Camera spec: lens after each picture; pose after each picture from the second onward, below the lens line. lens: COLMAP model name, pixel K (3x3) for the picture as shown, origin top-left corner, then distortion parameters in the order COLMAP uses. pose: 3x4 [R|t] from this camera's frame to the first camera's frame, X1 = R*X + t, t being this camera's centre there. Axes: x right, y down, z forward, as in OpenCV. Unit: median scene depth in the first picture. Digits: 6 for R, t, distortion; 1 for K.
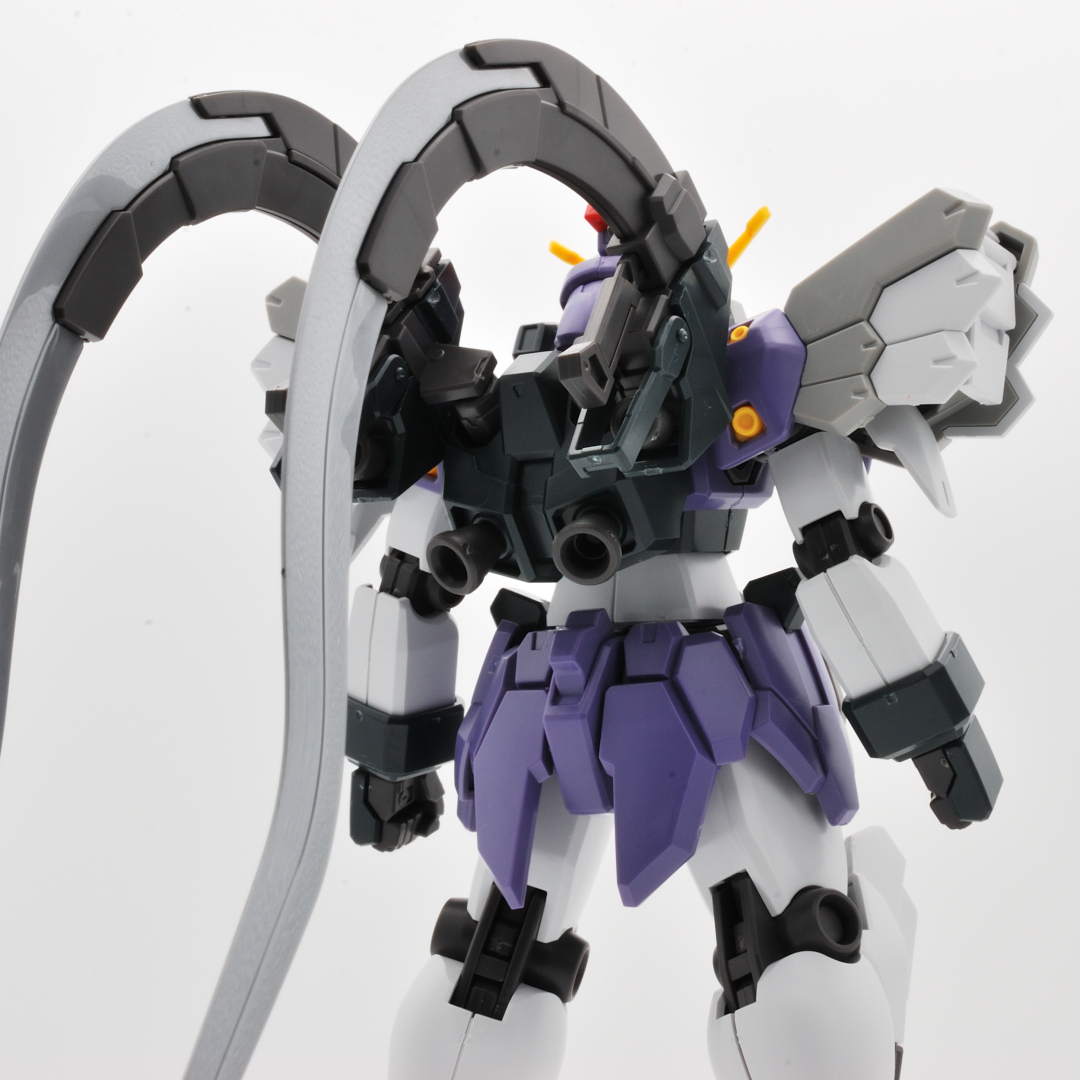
lens RADIAL K [[3128.6, 0, 636.2], [0, 3128.6, 513.9], [0, 0, 1]] dist [0.051305, 1.548439]
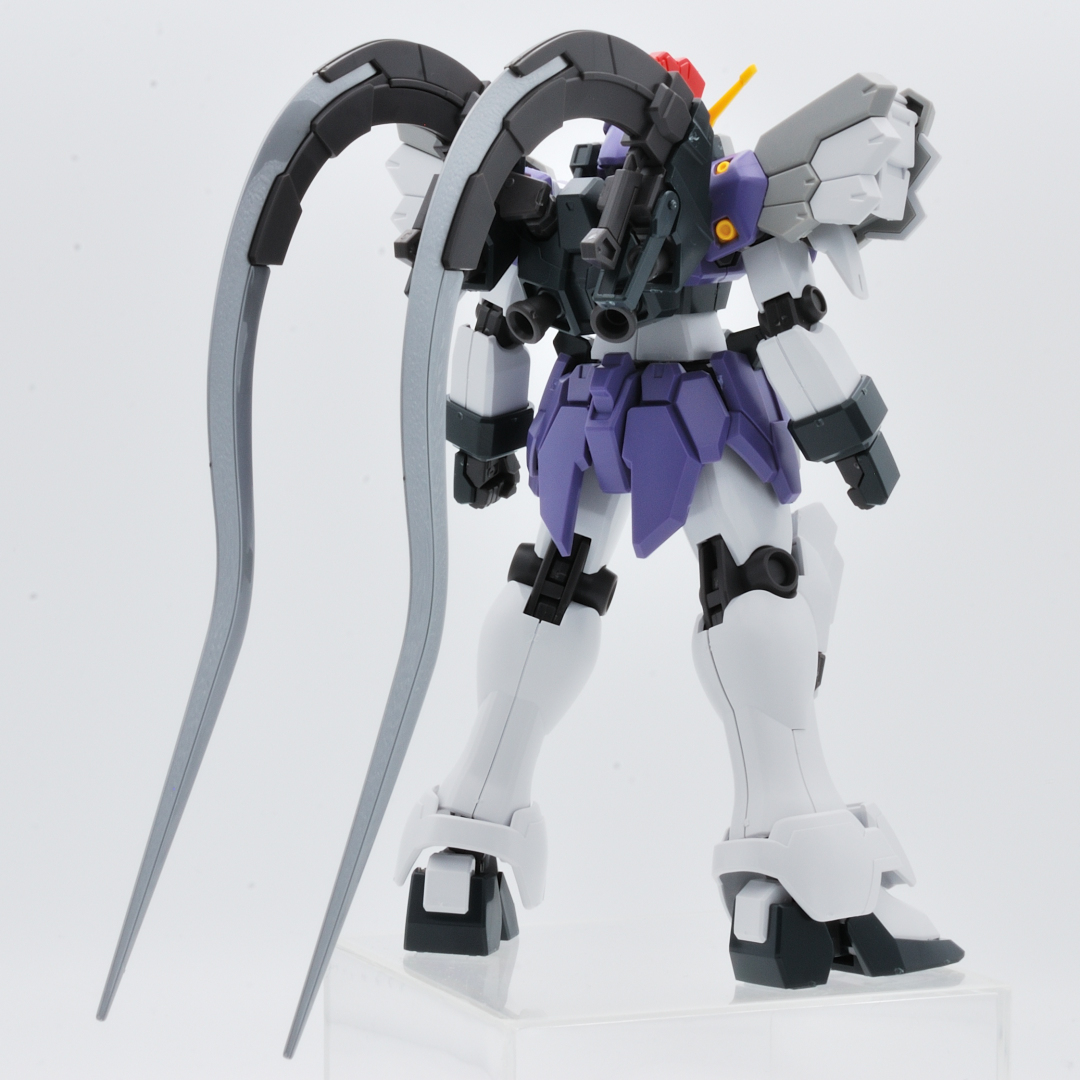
lens RADIAL K [[3531.4, 0, 540.0], [0, 3531.4, 540.0], [0, 0, 1]] dist [0.018929, -0.268602]
pose [[0.997447, 0.020363, -0.068441, 0.063678], [-0.009611, 0.988041, 0.153893, -0.137535], [0.070757, -0.152842, 0.985714, -0.639378]]
